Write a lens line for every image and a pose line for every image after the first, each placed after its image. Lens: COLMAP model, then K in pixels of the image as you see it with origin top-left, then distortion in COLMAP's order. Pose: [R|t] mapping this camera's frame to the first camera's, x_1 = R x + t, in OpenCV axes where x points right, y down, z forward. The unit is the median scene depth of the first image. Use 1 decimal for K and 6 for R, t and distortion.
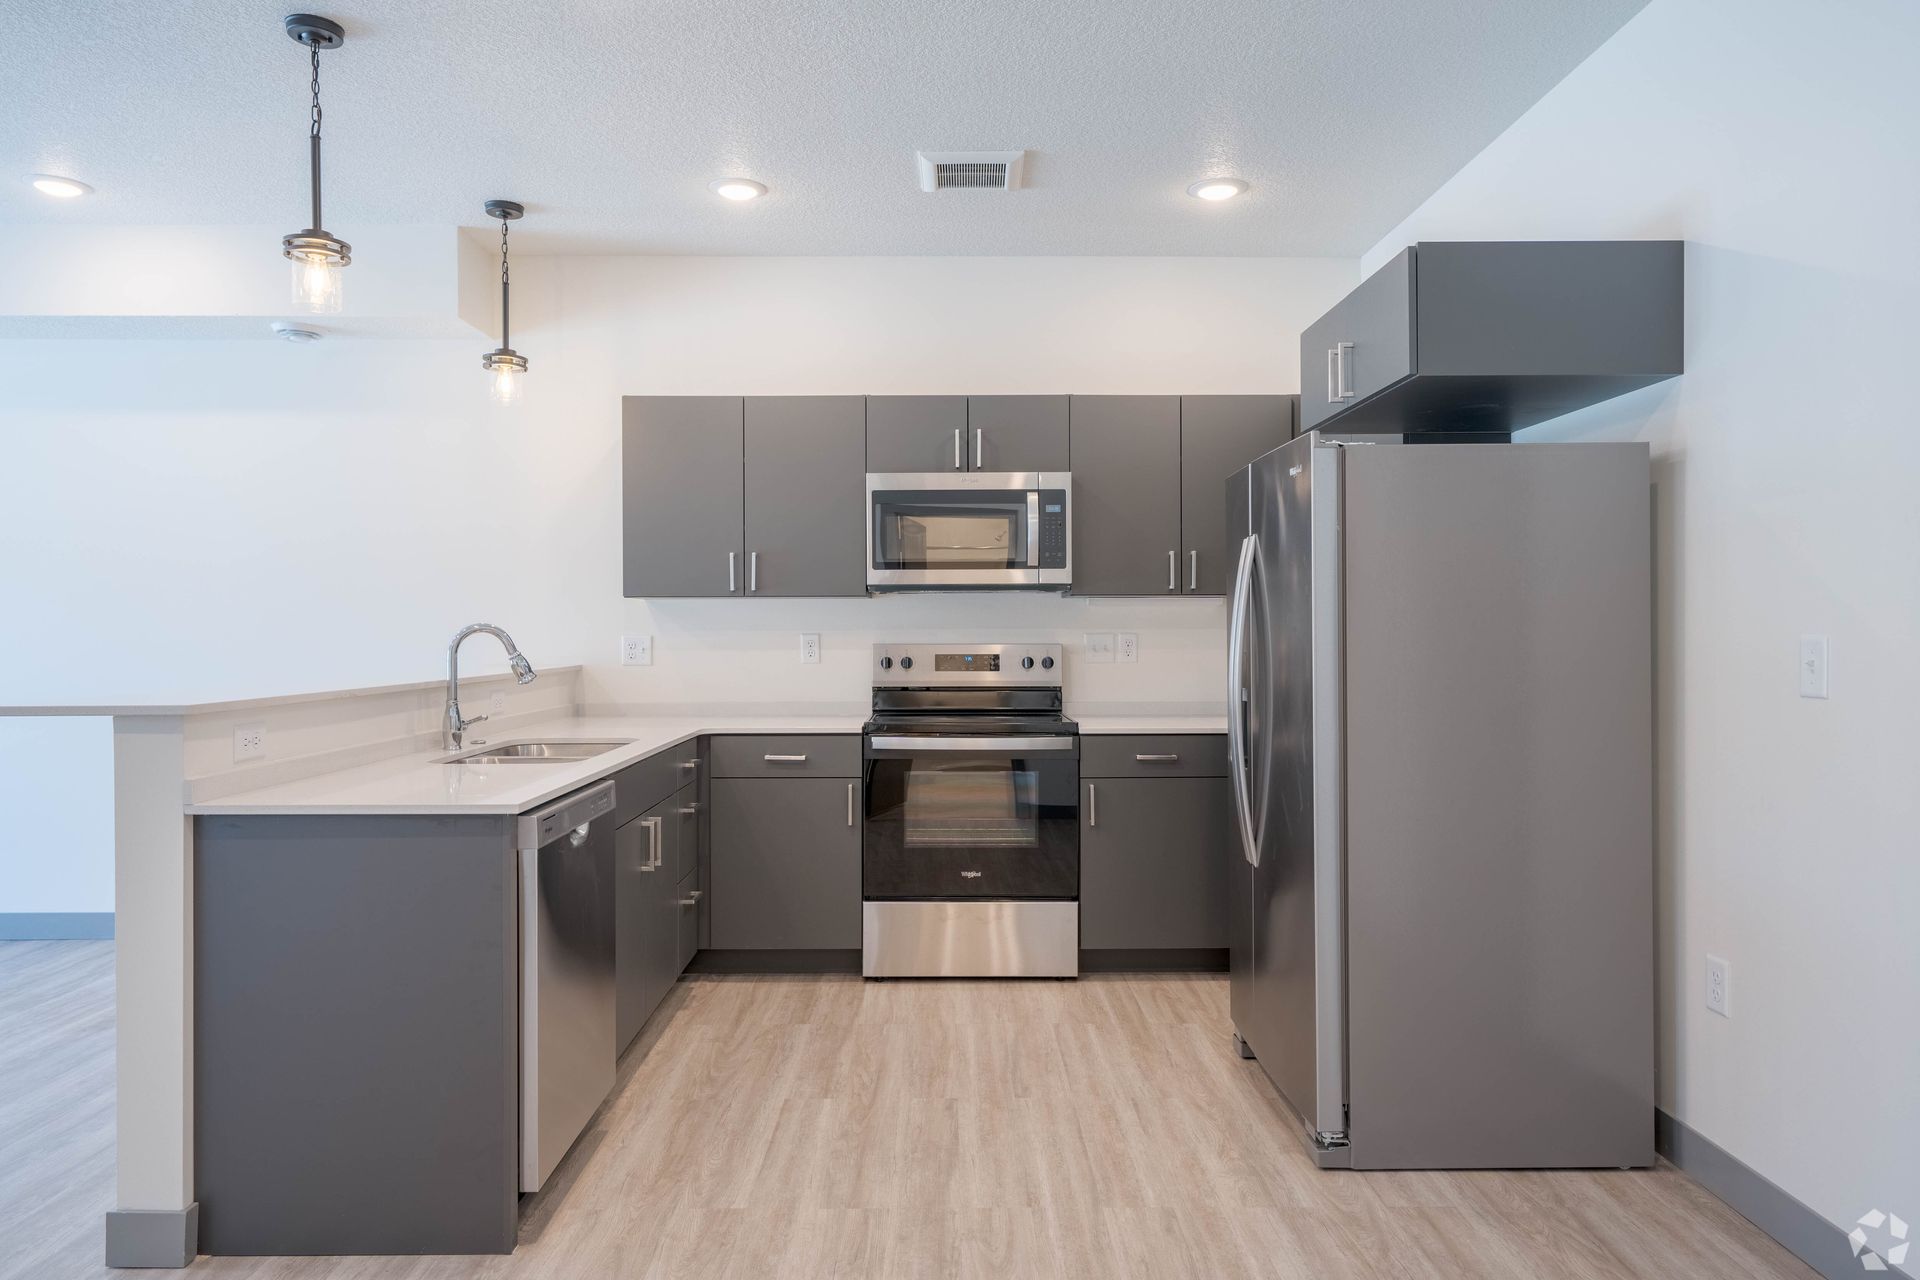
lens RADIAL K [[1216.2, 0, 960.0], [0, 1216.2, 640.0], [0, 0, 1]] dist [0.000447, 0.000100]
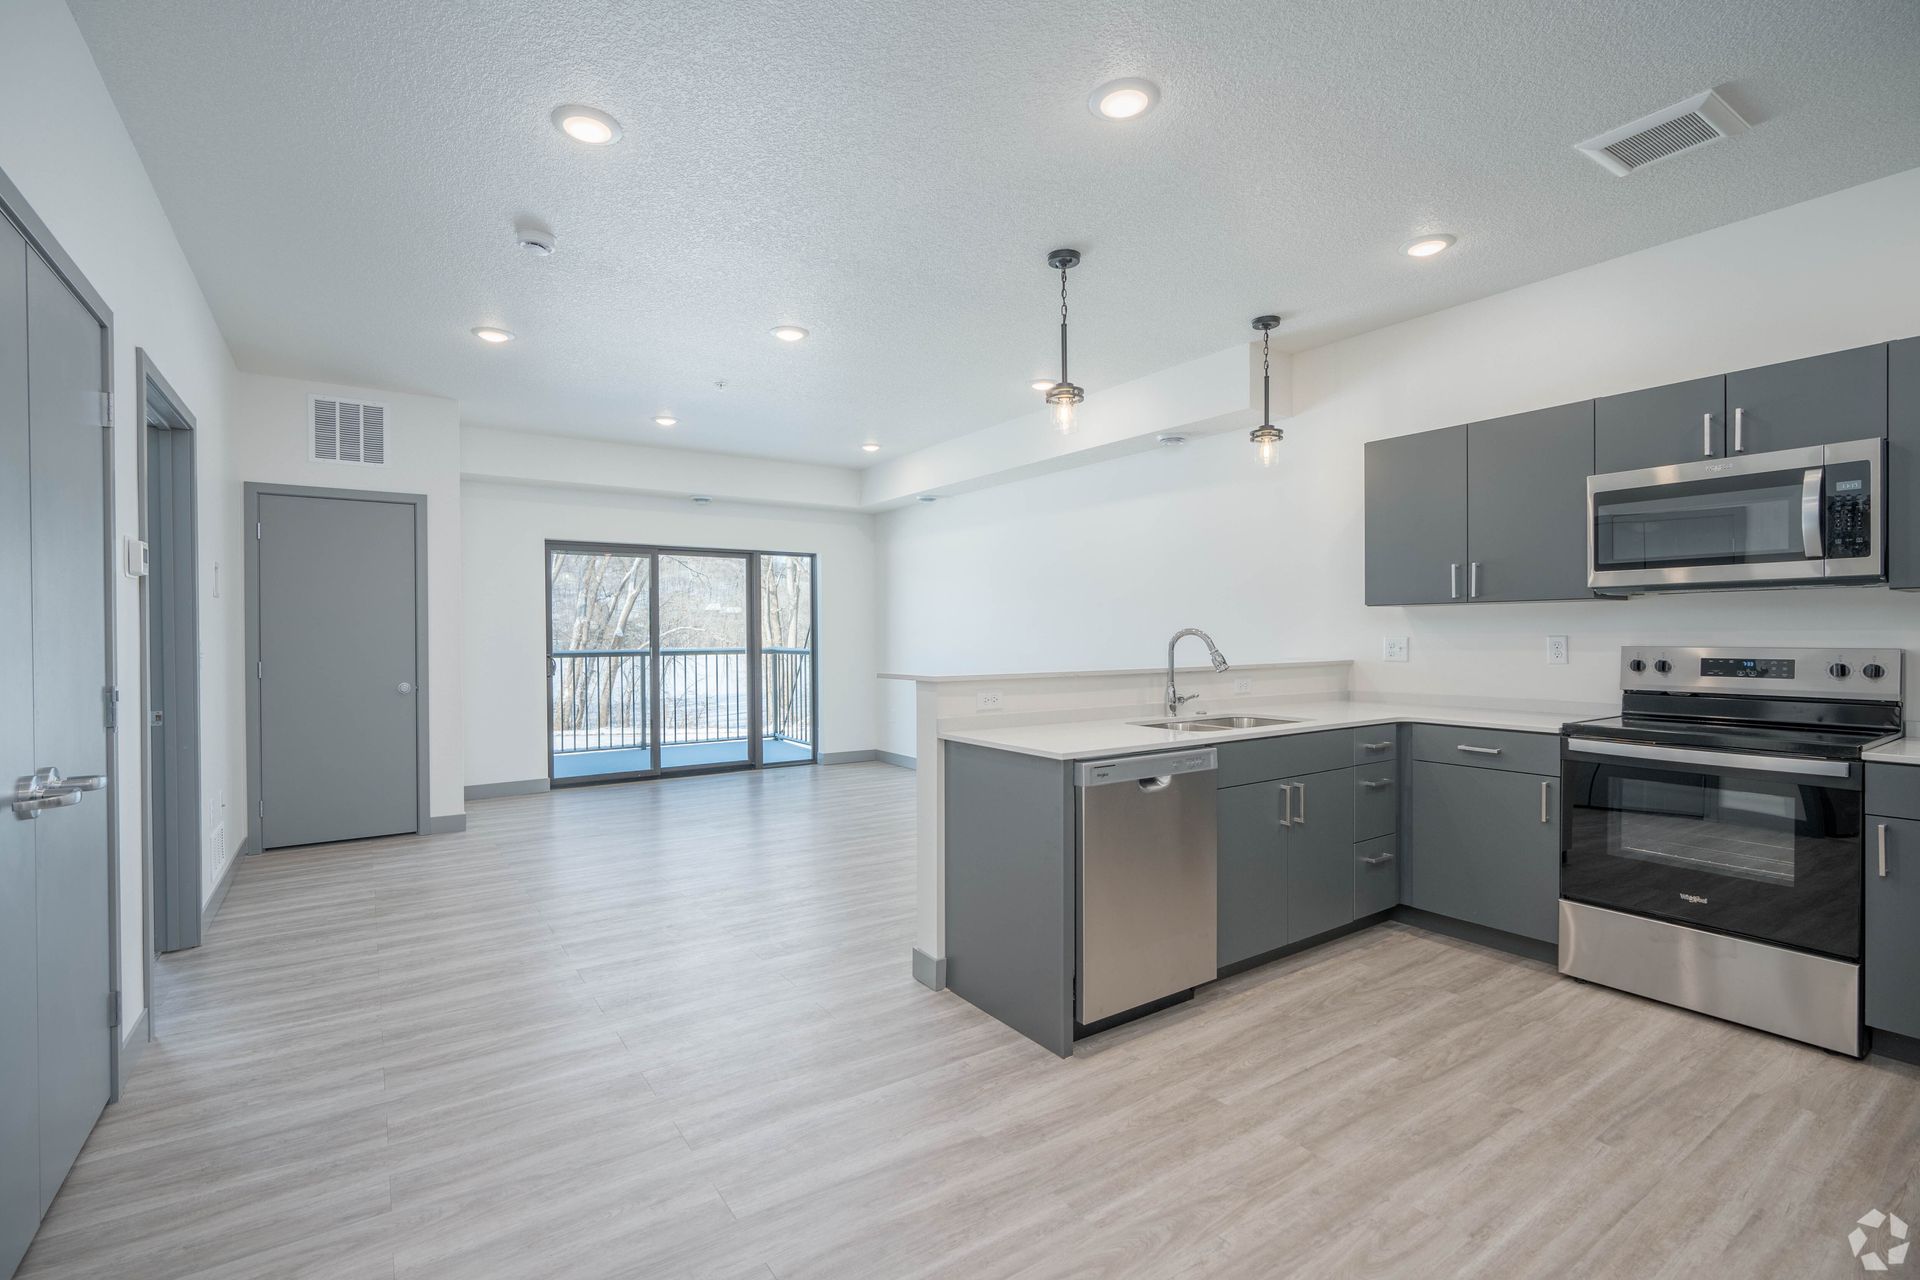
lens RADIAL K [[875.1, 0, 960.0], [0, 875.1, 640.0], [0, 0, 1]] dist [0.000283, 0.000592]
pose [[0.560803, 0.005355, -0.827932, 0.273660], [-0.004490, 0.999984, 0.003427, -0.002321], [0.827937, 0.001796, 0.560818, 0.192762]]
